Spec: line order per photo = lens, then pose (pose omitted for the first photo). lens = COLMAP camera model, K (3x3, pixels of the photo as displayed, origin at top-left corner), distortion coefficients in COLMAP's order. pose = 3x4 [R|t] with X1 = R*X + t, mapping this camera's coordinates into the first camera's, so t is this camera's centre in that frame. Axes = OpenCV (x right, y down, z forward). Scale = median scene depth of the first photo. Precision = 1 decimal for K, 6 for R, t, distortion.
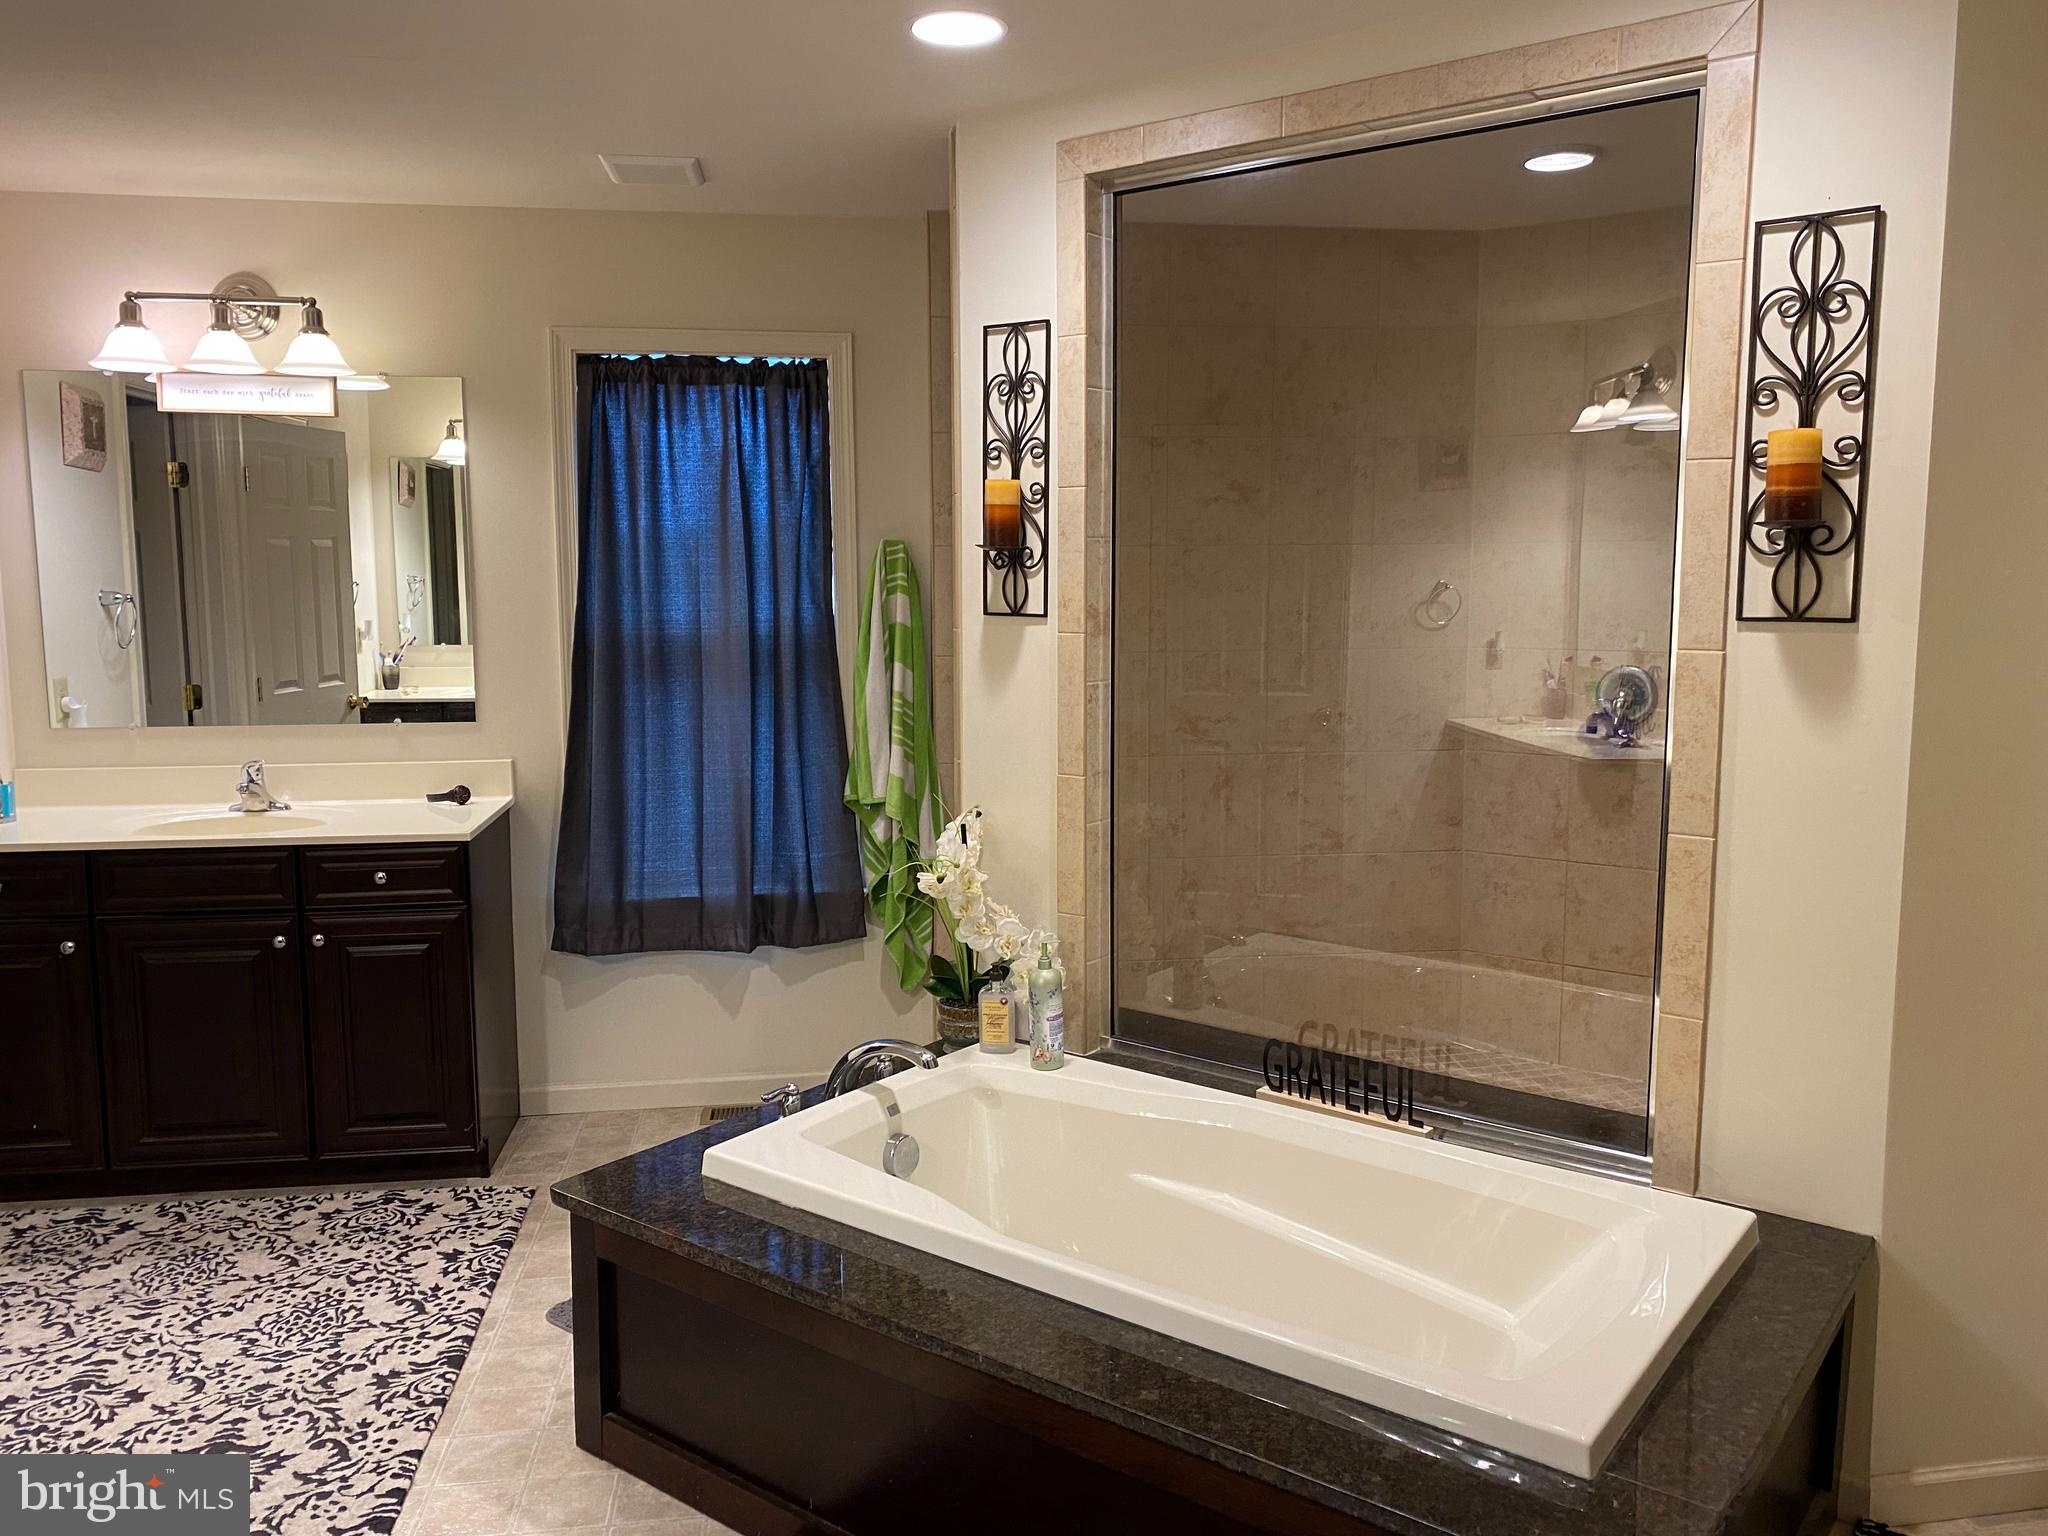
lens RADIAL K [[1575.5, 0, 1027.0], [0, 1575.5, 787.9], [0, 0, 1]] dist [0.010413, -0.063537]
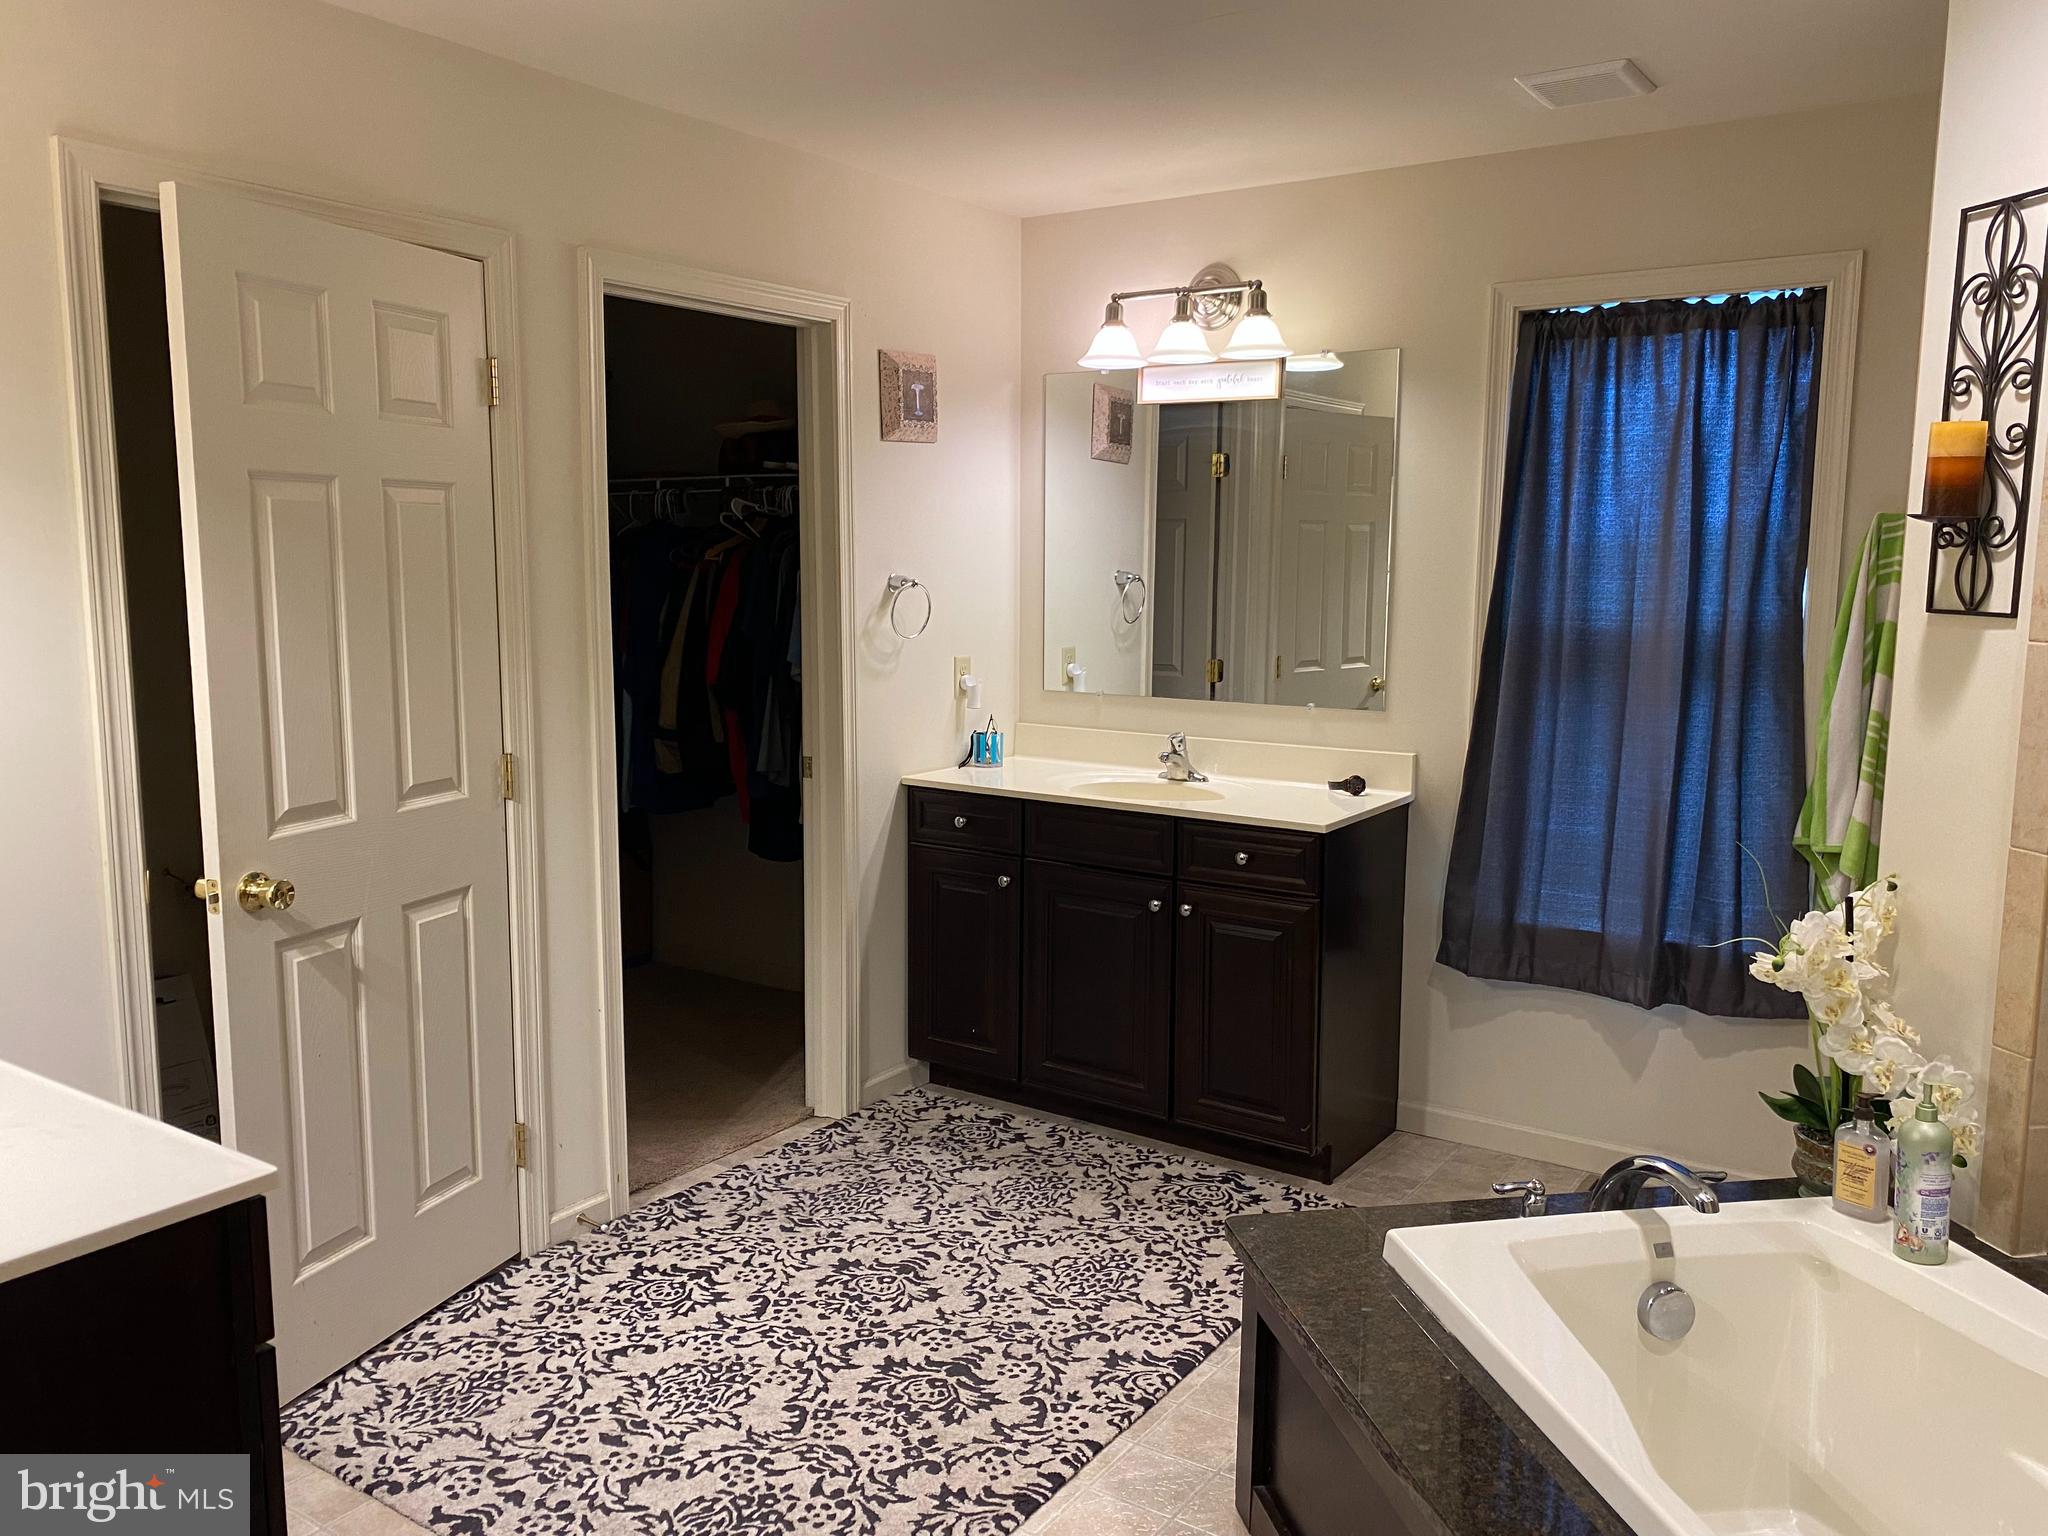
lens RADIAL K [[1538.2, 0, 1024.0], [0, 1538.2, 768.0], [0, 0, 1]] dist [0.007193, -0.029770]
pose [[0.723001, 0.098450, -0.683796, 0.161422], [-0.102092, 0.994152, 0.035188, -0.021766], [0.683262, 0.044369, 0.728824, 0.210608]]
